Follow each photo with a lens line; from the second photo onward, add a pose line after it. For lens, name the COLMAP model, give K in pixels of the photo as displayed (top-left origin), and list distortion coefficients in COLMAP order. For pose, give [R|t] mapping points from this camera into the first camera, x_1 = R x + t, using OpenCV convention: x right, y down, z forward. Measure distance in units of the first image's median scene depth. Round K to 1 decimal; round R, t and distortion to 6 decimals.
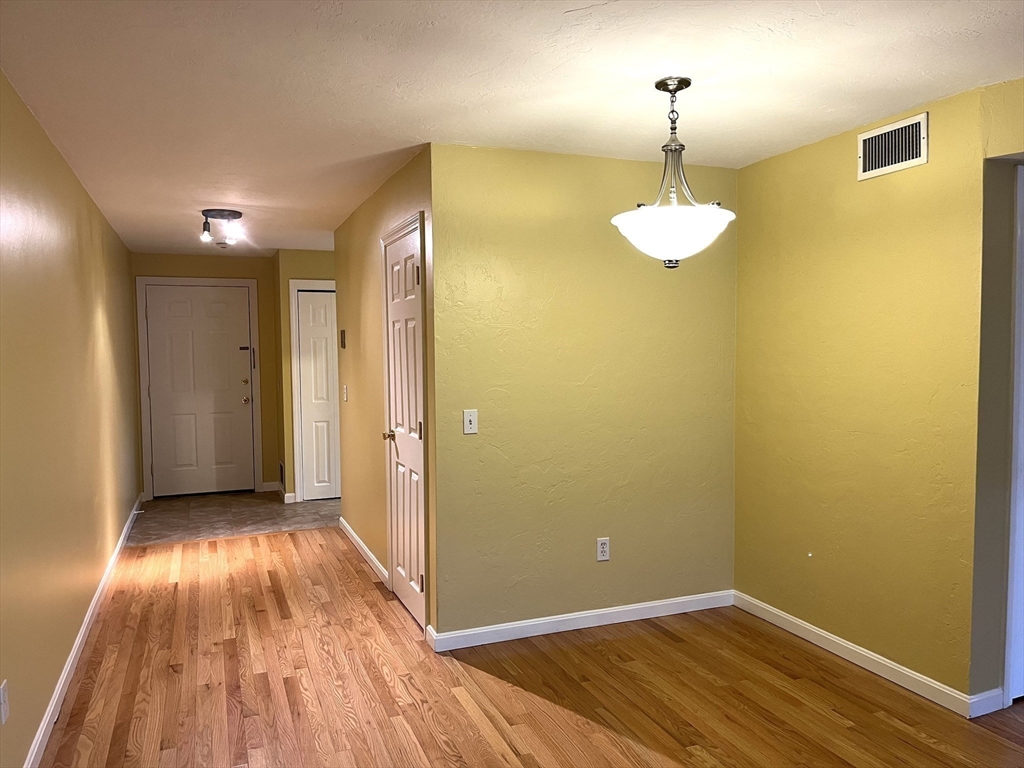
lens RADIAL K [[775.9, 0, 511.9], [0, 775.9, 395.6], [0, 0, 1]] dist [0.042166, -0.000728]
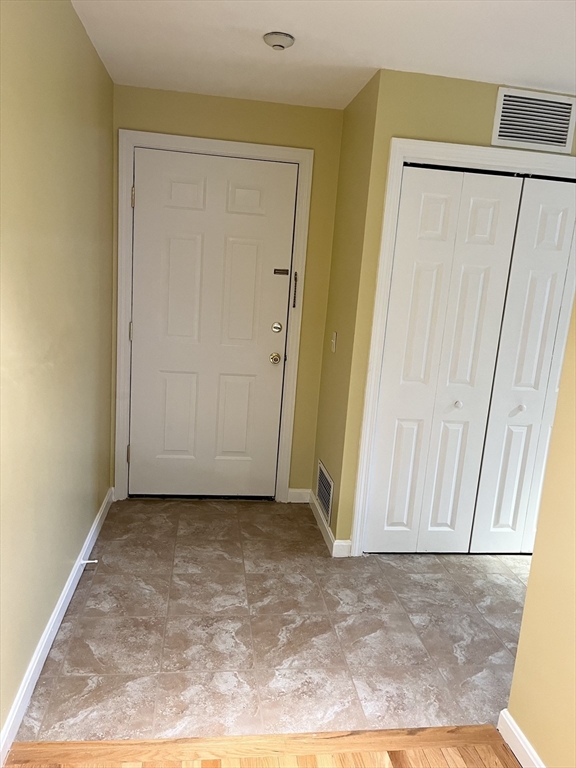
lens RADIAL K [[577.1, 0, 285.8], [0, 577.1, 391.6], [0, 0, 1]] dist [0.087643, -0.128633]
pose [[0.967454, 0.126737, -0.219020, -0.241006], [-0.096693, 0.985007, 0.142869, -0.035342], [0.233843, -0.117041, 0.965204, 0.586554]]
